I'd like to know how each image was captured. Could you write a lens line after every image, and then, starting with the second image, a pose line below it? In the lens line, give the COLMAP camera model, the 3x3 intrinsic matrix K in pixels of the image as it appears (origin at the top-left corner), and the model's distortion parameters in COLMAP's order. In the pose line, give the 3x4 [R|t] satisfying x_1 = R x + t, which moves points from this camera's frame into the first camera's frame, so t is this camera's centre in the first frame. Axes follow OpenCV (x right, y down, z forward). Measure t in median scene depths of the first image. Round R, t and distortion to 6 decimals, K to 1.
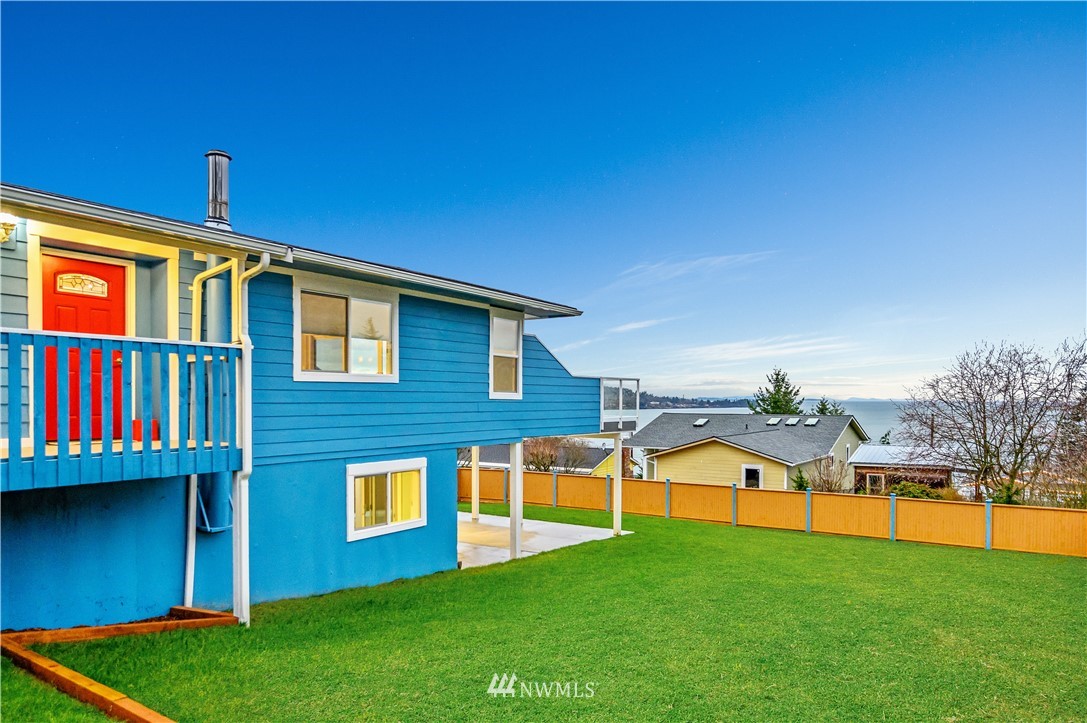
lens RADIAL K [[693.5, 0, 542.8], [0, 693.5, 407.7], [0, 0, 1]] dist [0.004195, 0.002510]
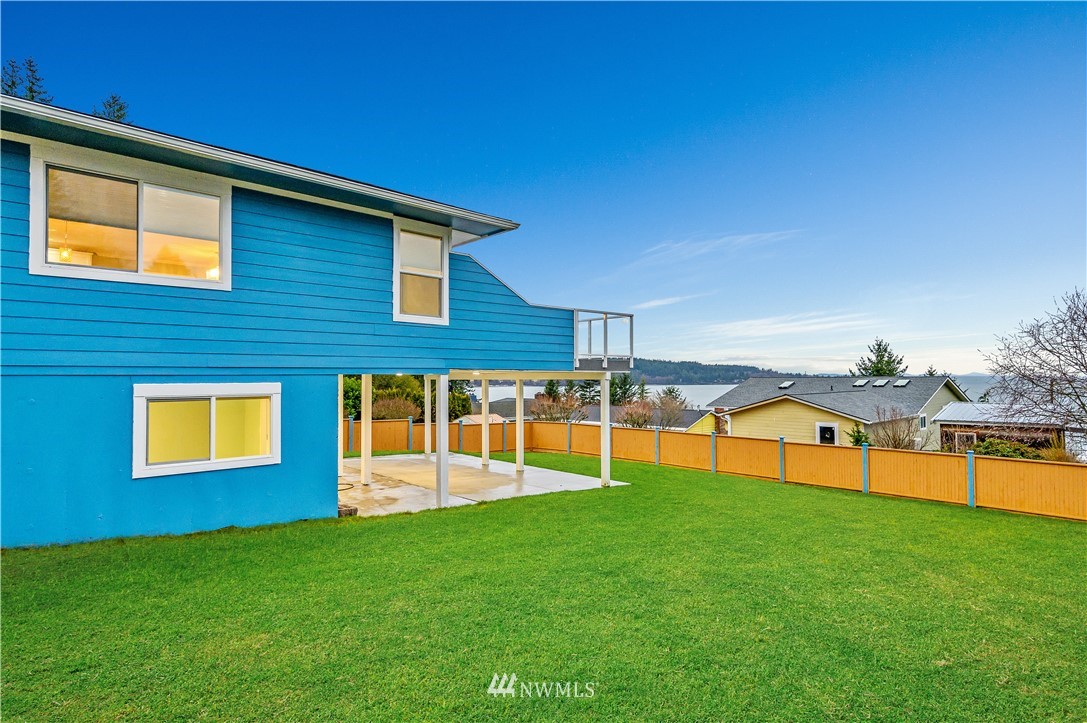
lens RADIAL K [[552.3, 0, 541.7], [0, 552.3, 366.6], [0, 0, 1]] dist [0.006403, -0.001194]
pose [[0.971878, -0.010437, -0.235255, 0.200776], [0.004082, 0.999614, -0.027483, 0.048276], [0.235451, 0.025750, 0.971545, 0.279277]]
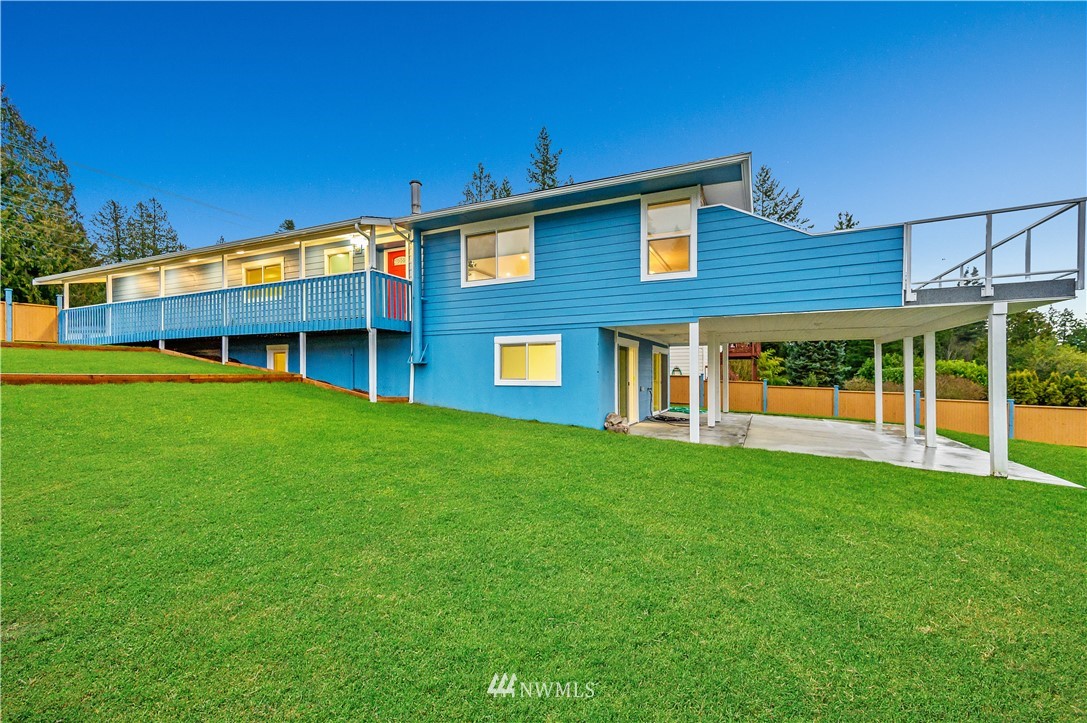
lens RADIAL K [[450.1, 0, 543.6], [0, 450.1, 363.9], [0, 0, 1]] dist [0.020720, -0.000061]
pose [[0.147542, -0.013909, -0.988958, 0.444135], [-0.000637, 0.999900, -0.014158, 0.093959], [0.989056, 0.002719, 0.147519, 0.562769]]
